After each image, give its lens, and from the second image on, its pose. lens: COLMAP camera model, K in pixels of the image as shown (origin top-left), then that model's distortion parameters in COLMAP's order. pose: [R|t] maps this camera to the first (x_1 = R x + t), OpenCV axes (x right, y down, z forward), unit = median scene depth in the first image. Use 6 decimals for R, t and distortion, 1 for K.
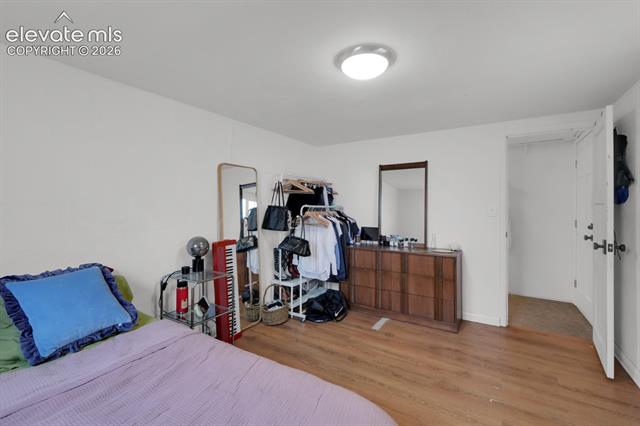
lens RADIAL K [[268.2, 0, 320.0], [0, 268.2, 213.0], [0, 0, 1]] dist [0.000543, 0.000009]
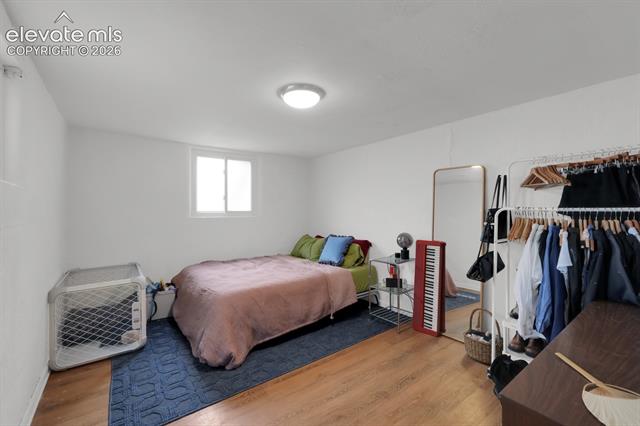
lens RADIAL K [[268.2, 0, 320.0], [0, 268.2, 213.0], [0, 0, 1]] dist [0.000543, 0.000009]
pose [[-0.355715, 0.008148, -0.934559, 0.951228], [-0.005442, 0.999927, 0.010789, -0.022969], [0.934578, 0.008924, -0.355645, 1.102265]]
